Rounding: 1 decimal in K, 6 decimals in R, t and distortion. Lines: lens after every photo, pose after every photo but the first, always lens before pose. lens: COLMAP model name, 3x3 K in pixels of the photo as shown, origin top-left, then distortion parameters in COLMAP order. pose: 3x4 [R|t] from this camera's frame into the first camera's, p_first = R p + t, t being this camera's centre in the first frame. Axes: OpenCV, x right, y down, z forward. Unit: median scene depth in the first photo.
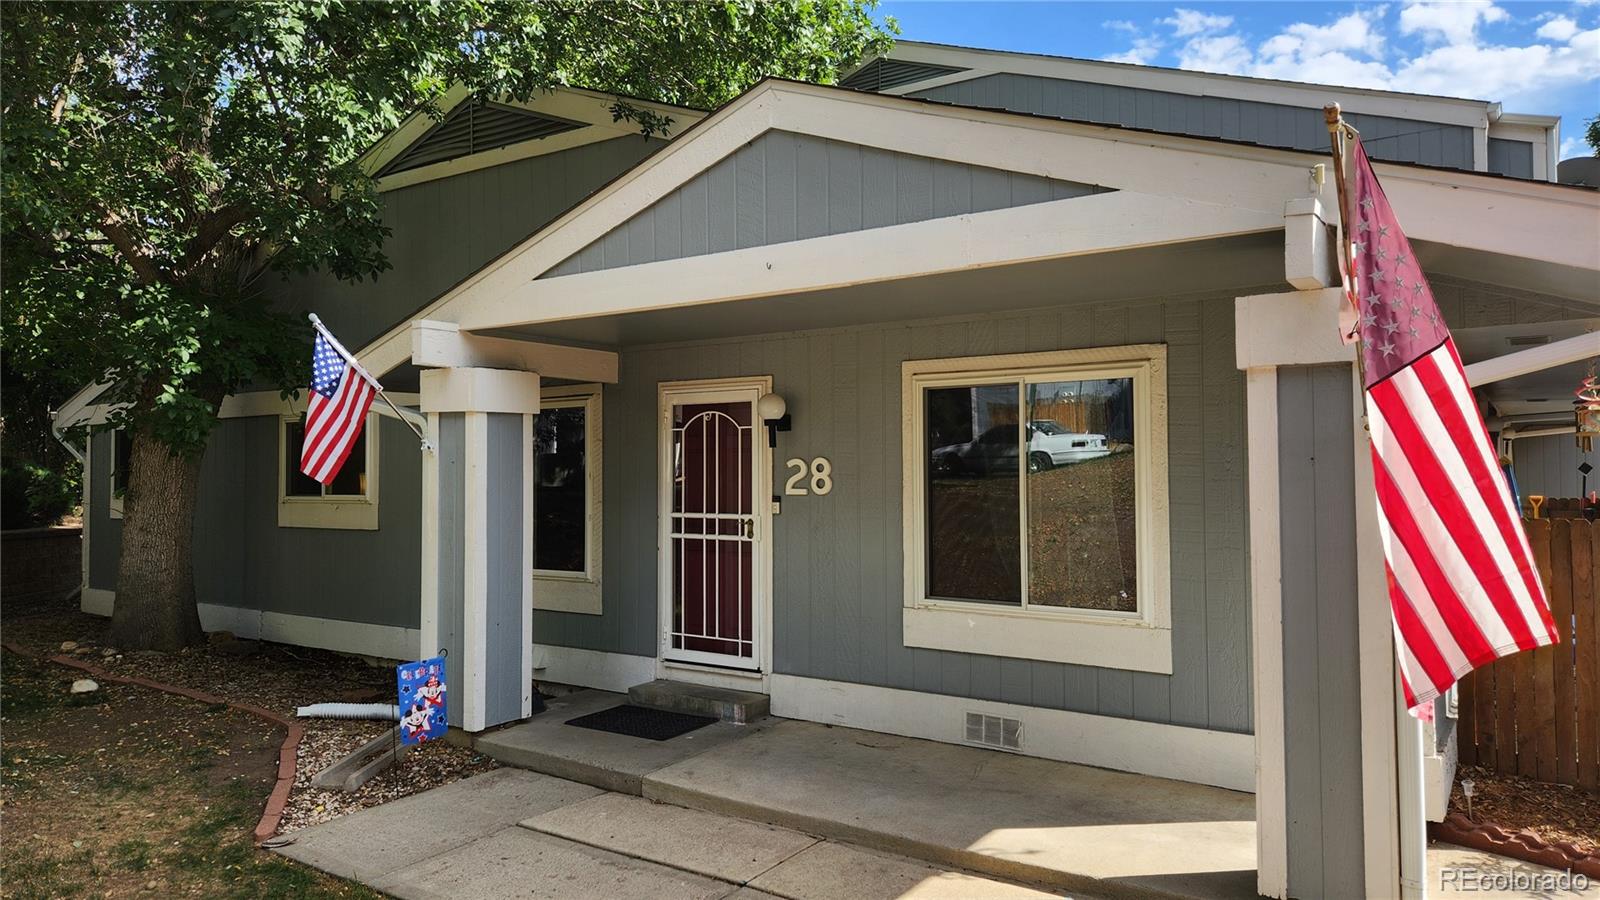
lens RADIAL K [[1069.8, 0, 795.5], [0, 1069.8, 439.3], [0, 0, 1]] dist [0.084279, -0.082313]
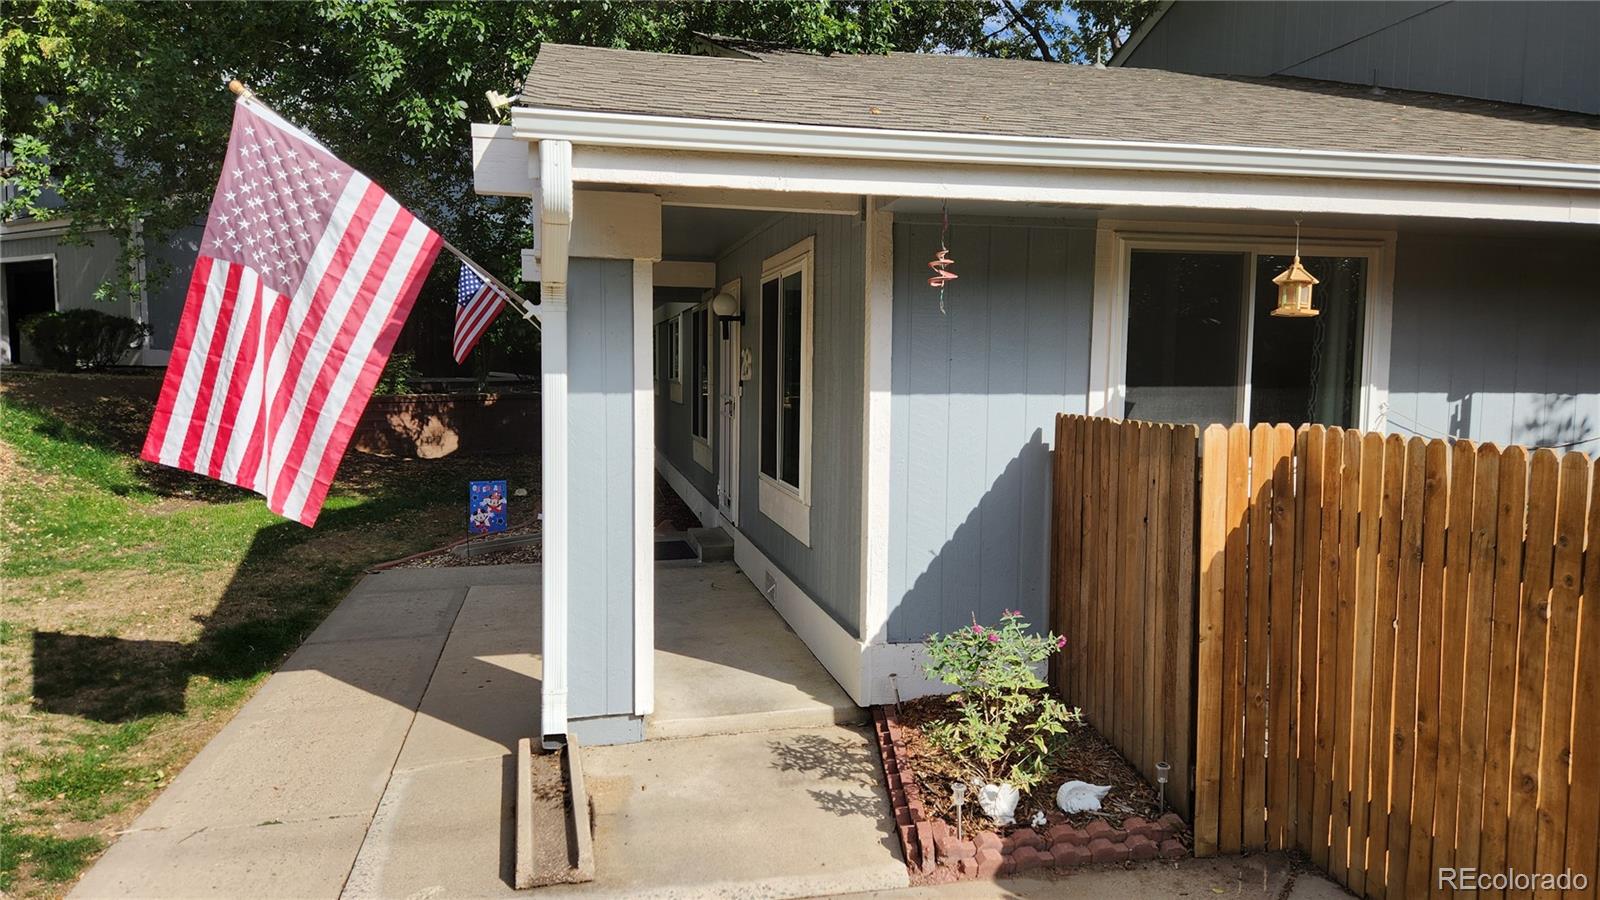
lens RADIAL K [[1069.8, 0, 808.5], [0, 1069.8, 455.0], [0, 0, 1]] dist [0.084279, -0.082313]
pose [[0.729267, 0.070061, -0.680632, 1.049336], [-0.002043, 0.994962, 0.100228, 0.017576], [0.684226, -0.071703, 0.725737, 0.227578]]
